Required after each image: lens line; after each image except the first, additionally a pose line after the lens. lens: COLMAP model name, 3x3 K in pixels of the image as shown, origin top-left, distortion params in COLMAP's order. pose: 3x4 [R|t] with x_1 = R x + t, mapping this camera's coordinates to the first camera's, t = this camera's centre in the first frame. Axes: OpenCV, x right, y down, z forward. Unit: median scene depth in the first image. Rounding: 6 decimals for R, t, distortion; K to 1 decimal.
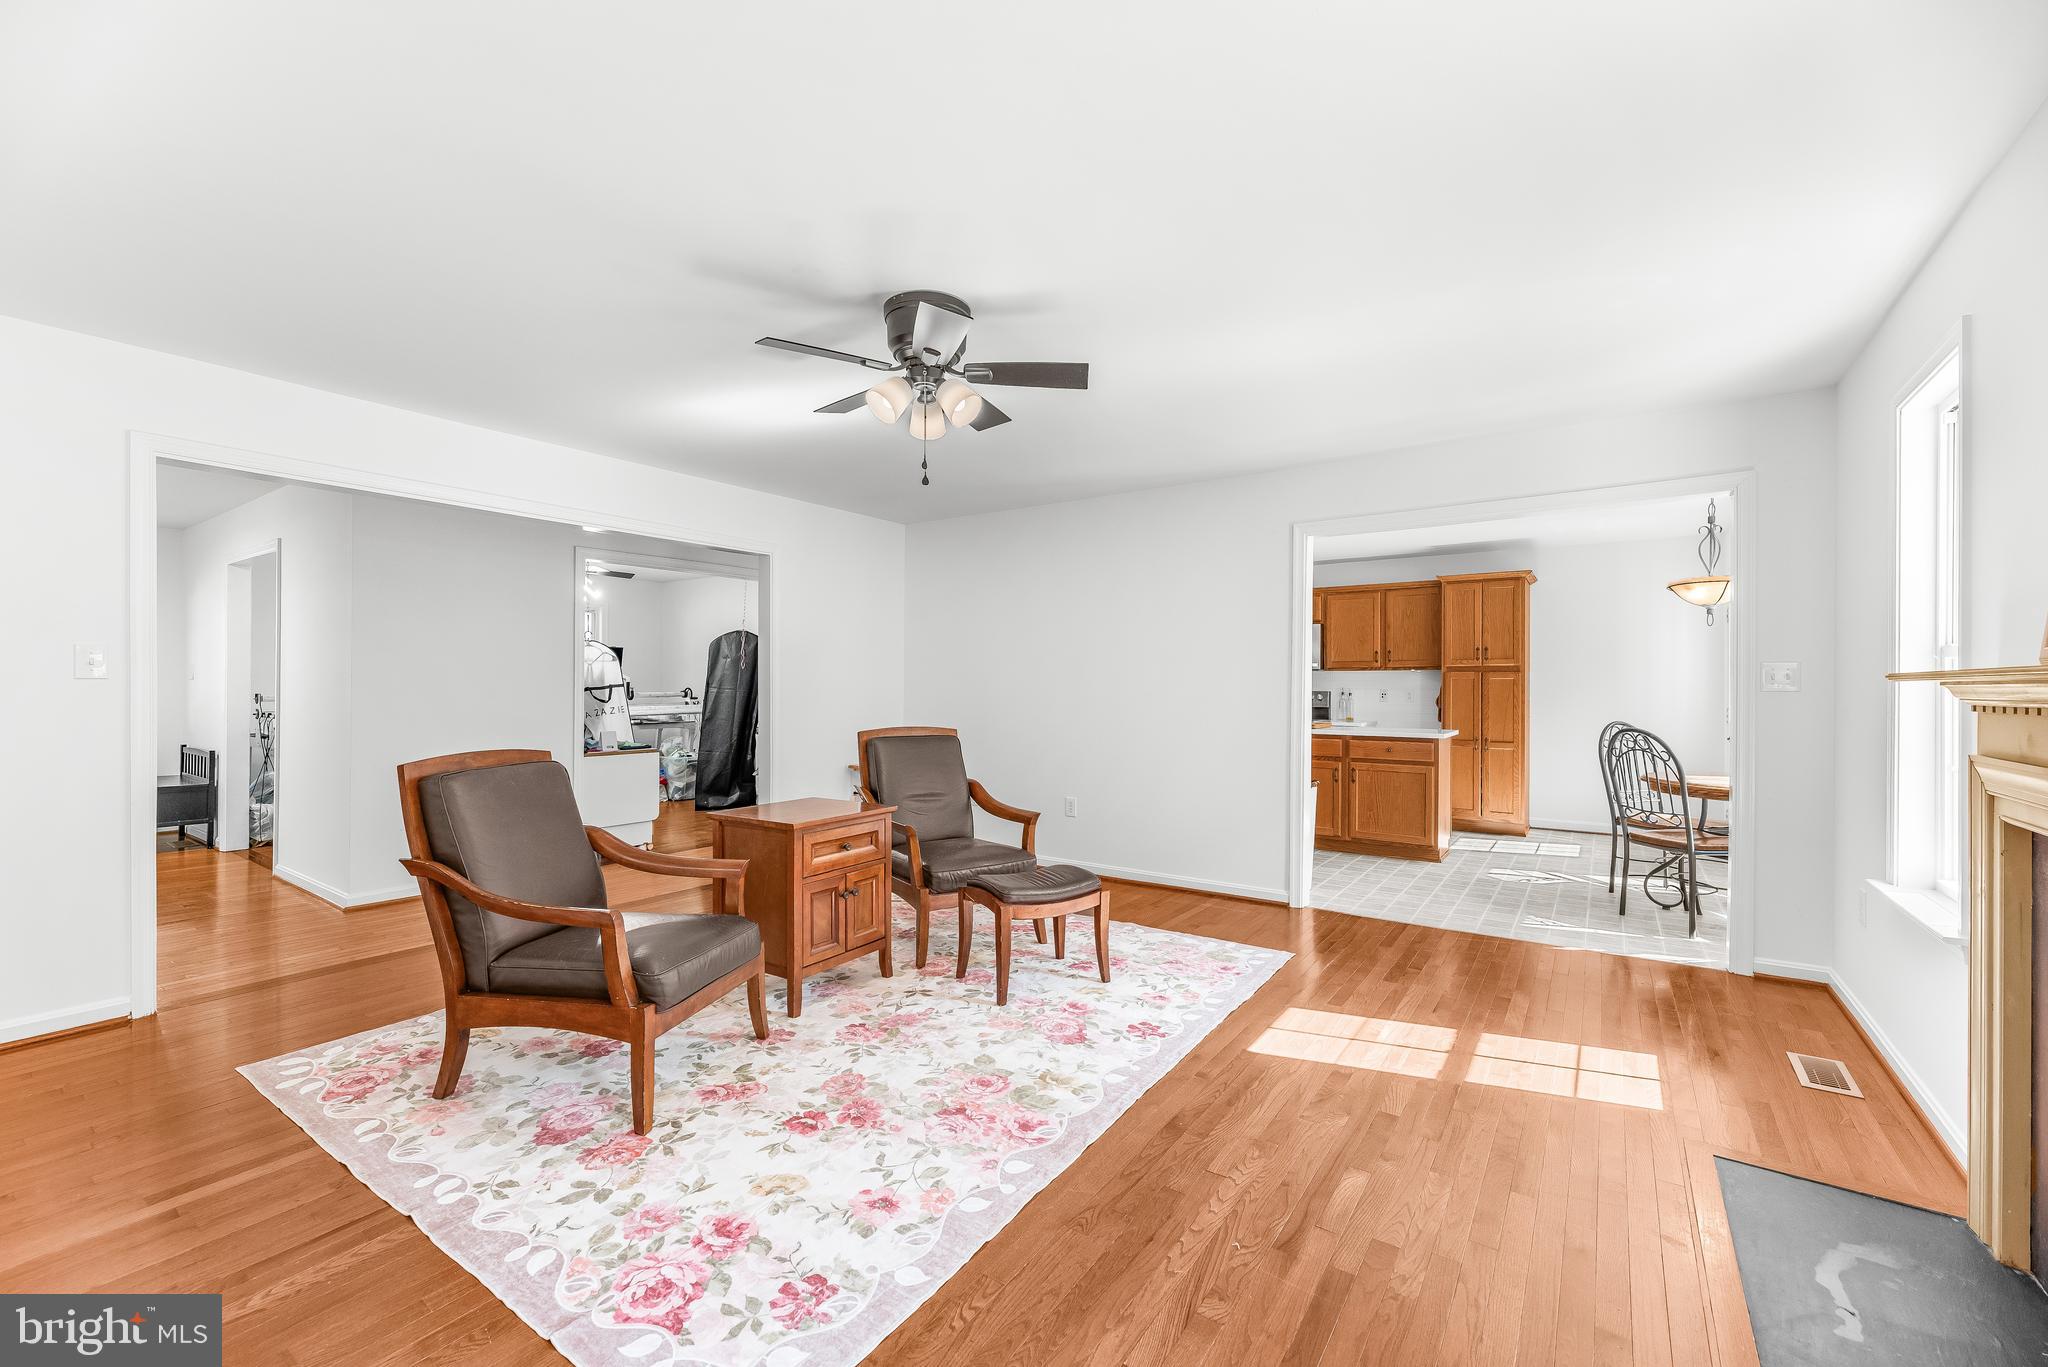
lens RADIAL K [[831.9, 0, 1015.4], [0, 831.9, 682.9], [0, 0, 1]] dist [-0.000519, -0.000172]
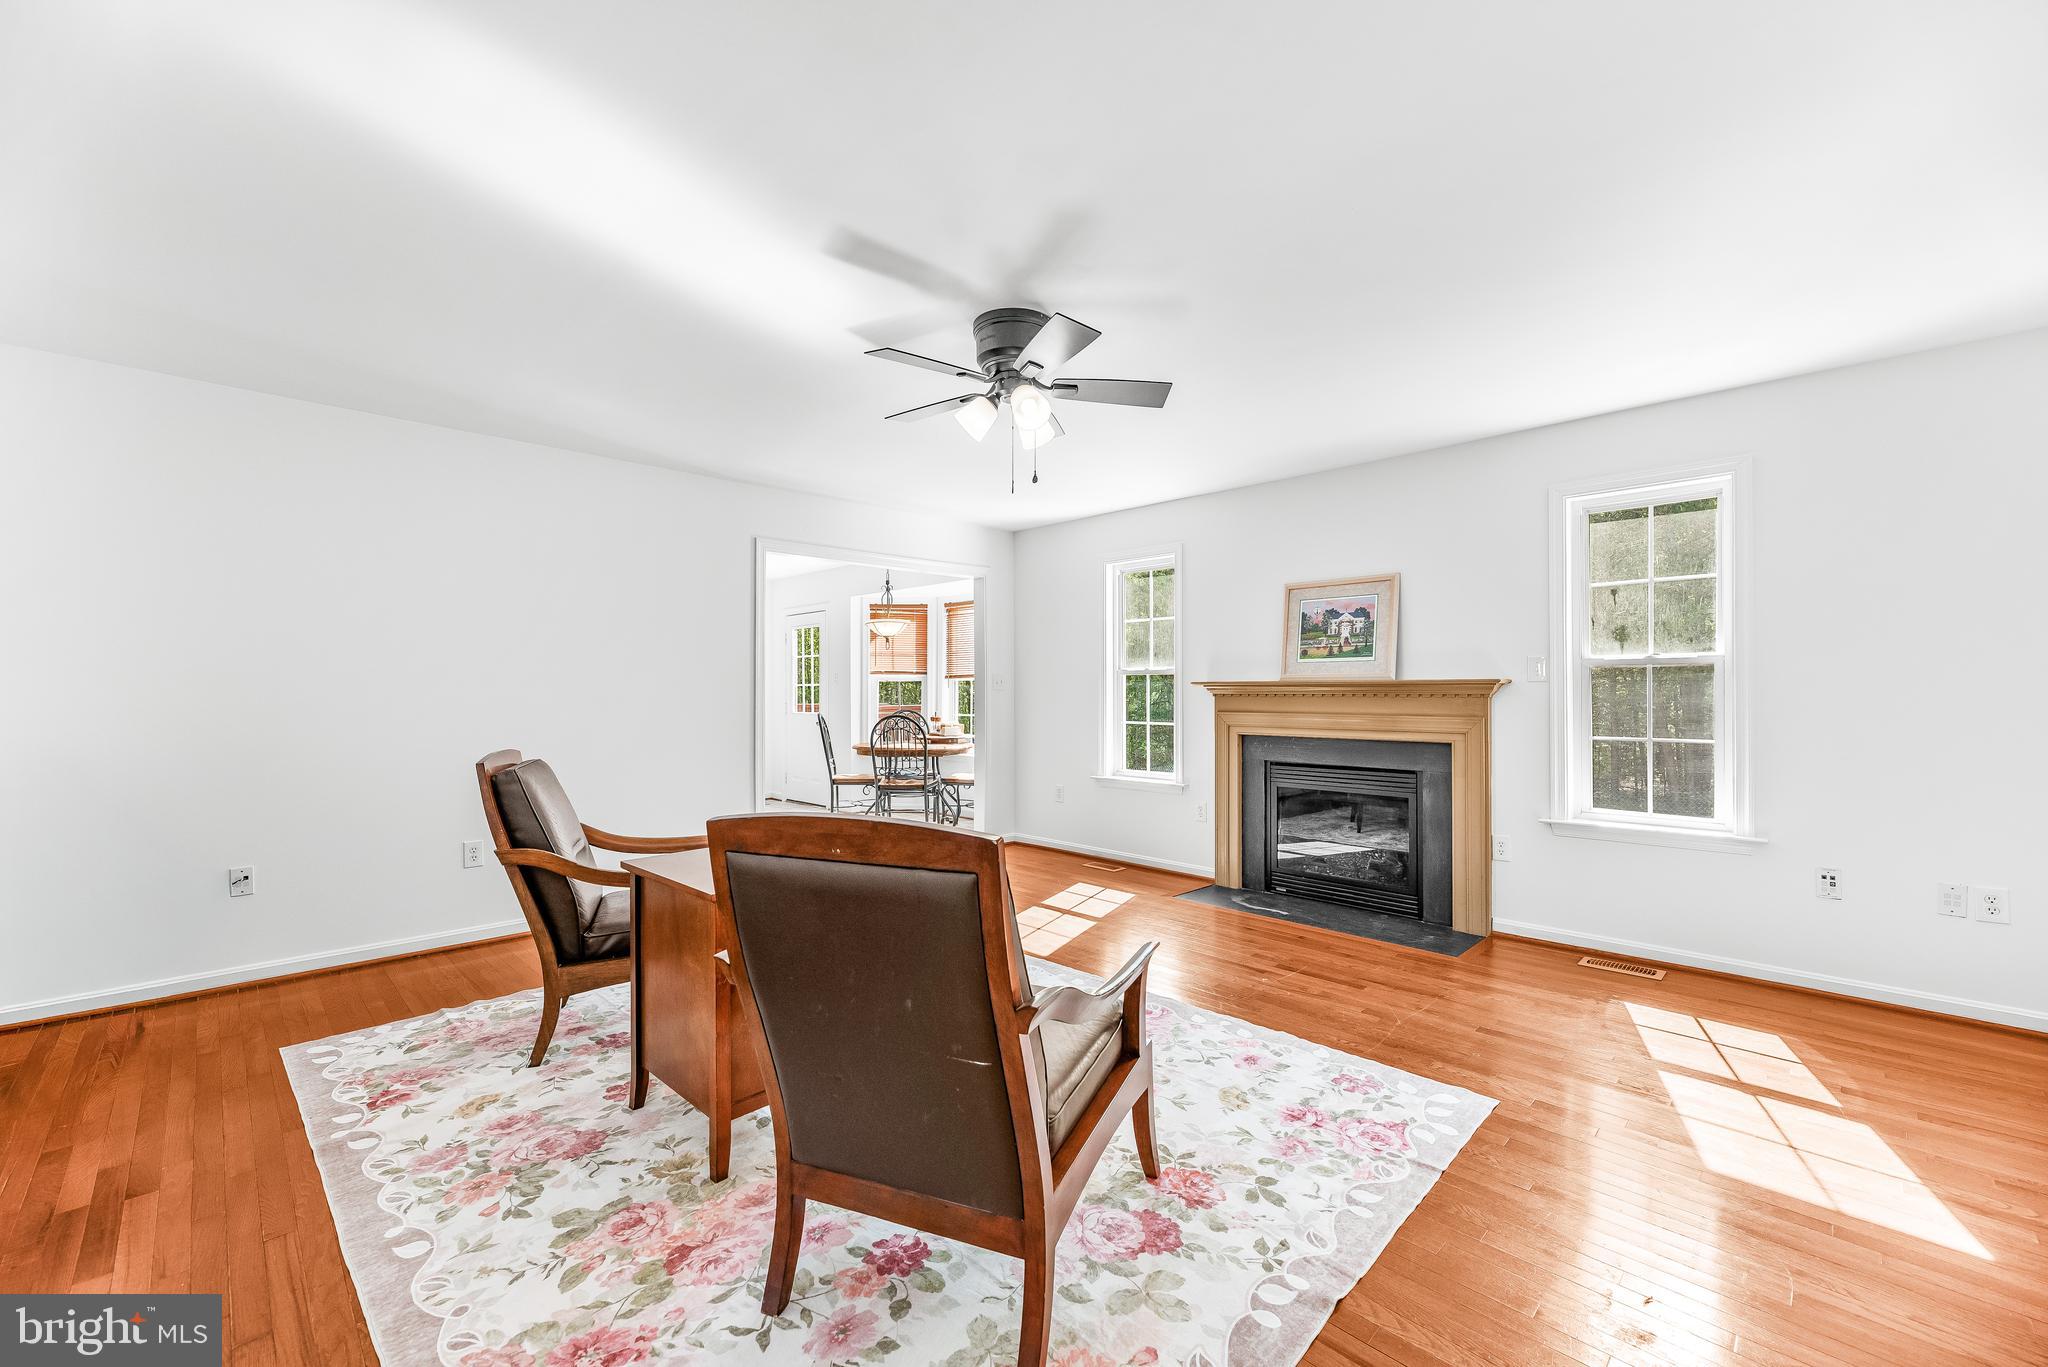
lens RADIAL K [[823.6, 0, 1018.9], [0, 823.6, 686.7], [0, 0, 1]] dist [-0.000999, -0.000260]
pose [[0.173907, 0.000238, 0.984762, -1.100009], [-0.002809, 0.999996, 0.000254, 0.003387], [-0.984758, -0.002810, 0.173907, 0.797744]]
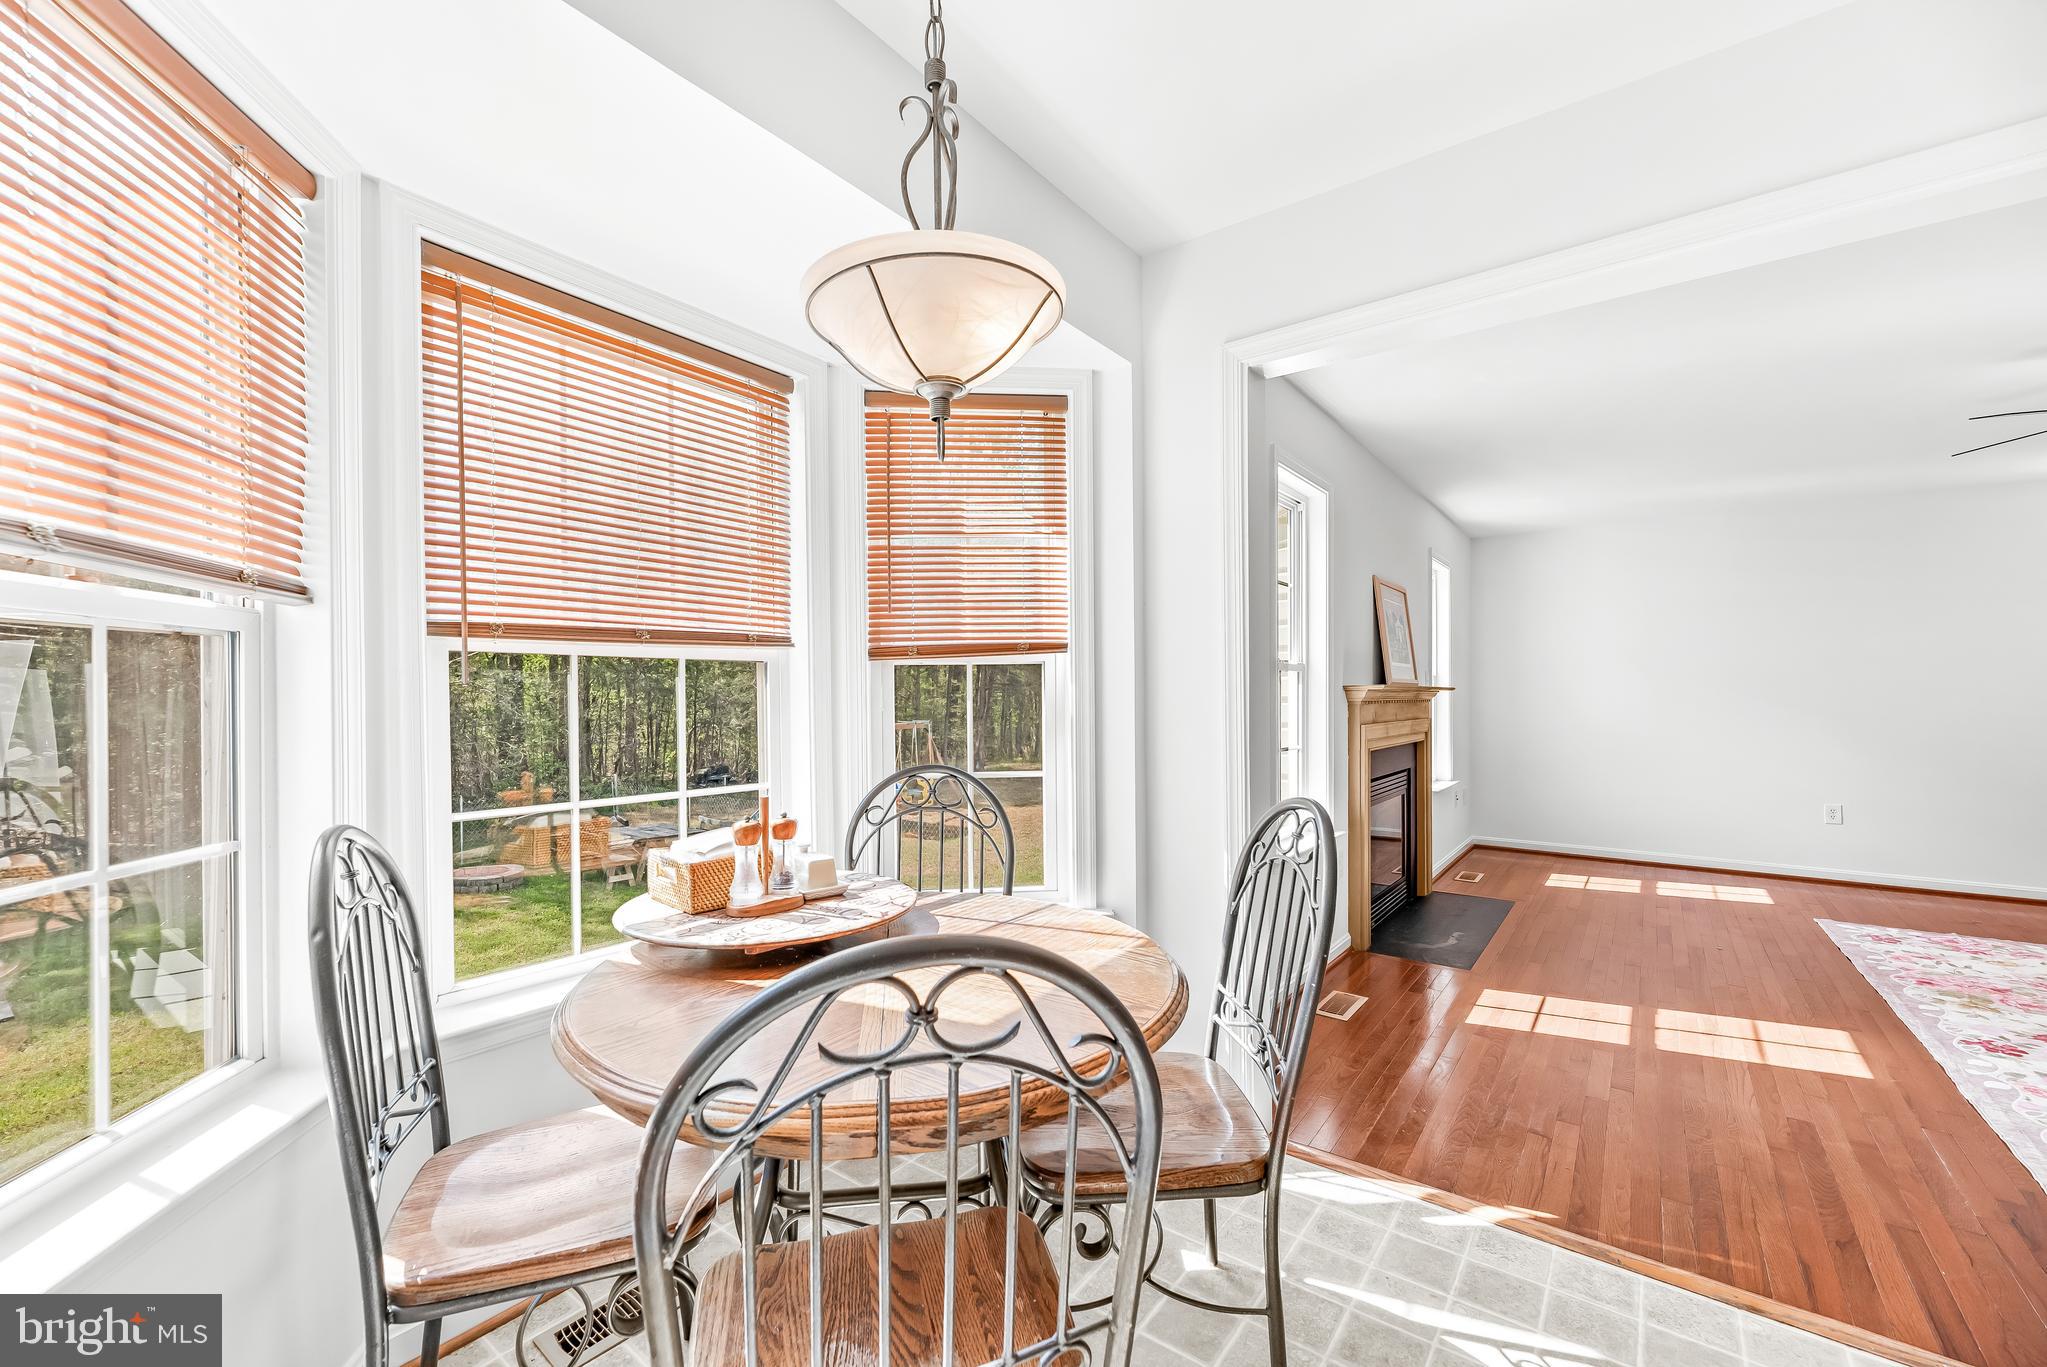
lens RADIAL K [[828.3, 0, 1011.0], [0, 828.3, 703.2], [0, 0, 1]] dist [0.000817, -0.000430]
pose [[-0.999084, -0.000848, 0.042785, 1.318274], [-0.000771, 0.999998, 0.001833, 0.020435], [-0.042787, 0.001798, -0.999083, 2.108655]]
